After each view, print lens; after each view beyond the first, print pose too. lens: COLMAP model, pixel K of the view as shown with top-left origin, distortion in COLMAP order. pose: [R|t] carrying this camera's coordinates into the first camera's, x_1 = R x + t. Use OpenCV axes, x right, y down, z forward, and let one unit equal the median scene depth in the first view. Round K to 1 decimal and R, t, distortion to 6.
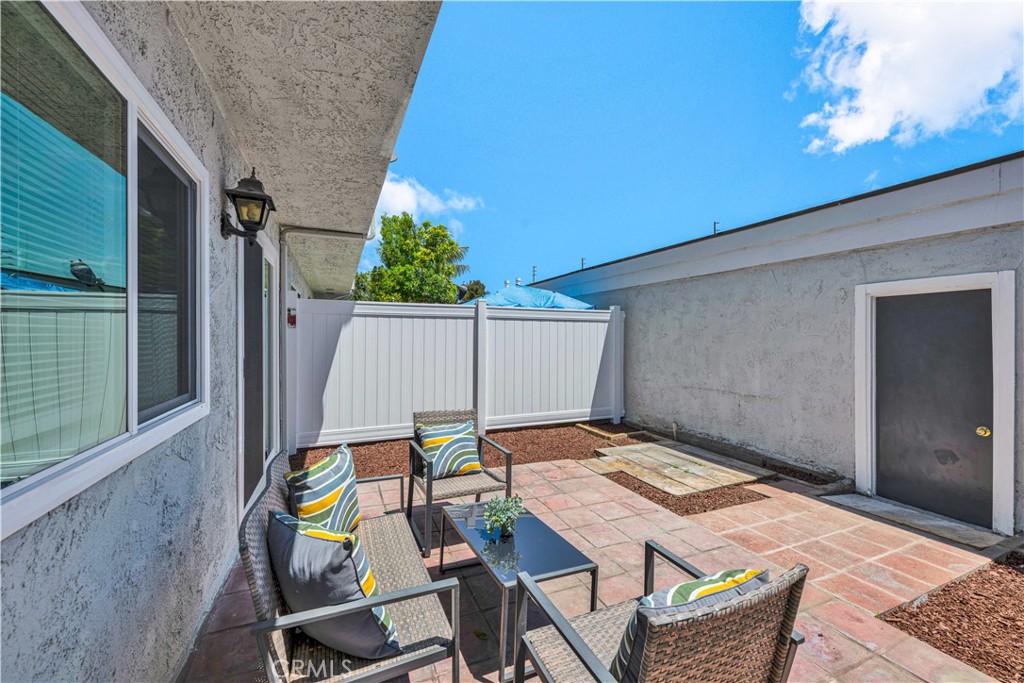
lens RADIAL K [[408.0, 0, 512.4], [0, 408.0, 345.0], [0, 0, 1]] dist [-0.000324, -0.000115]
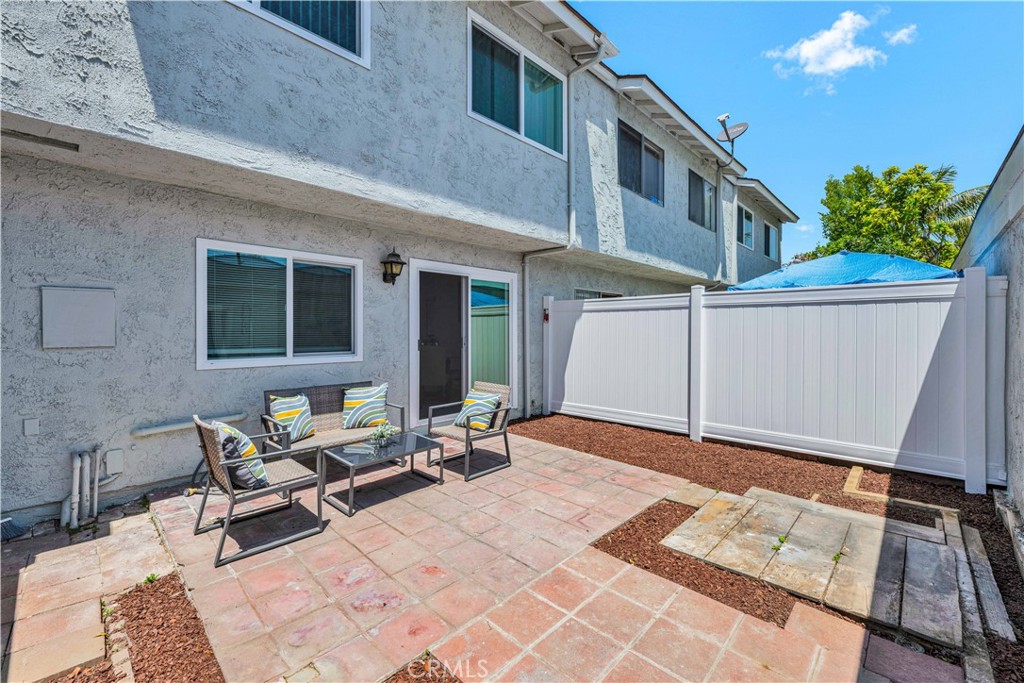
lens RADIAL K [[426.7, 0, 510.3], [0, 426.7, 328.7], [0, 0, 1]] dist [-0.000320, 0.000007]
pose [[0.382344, -0.006275, -0.923999, 0.762659], [-0.016791, 0.999765, -0.013737, -0.000191], [0.923867, 0.020767, 0.382149, 0.341374]]
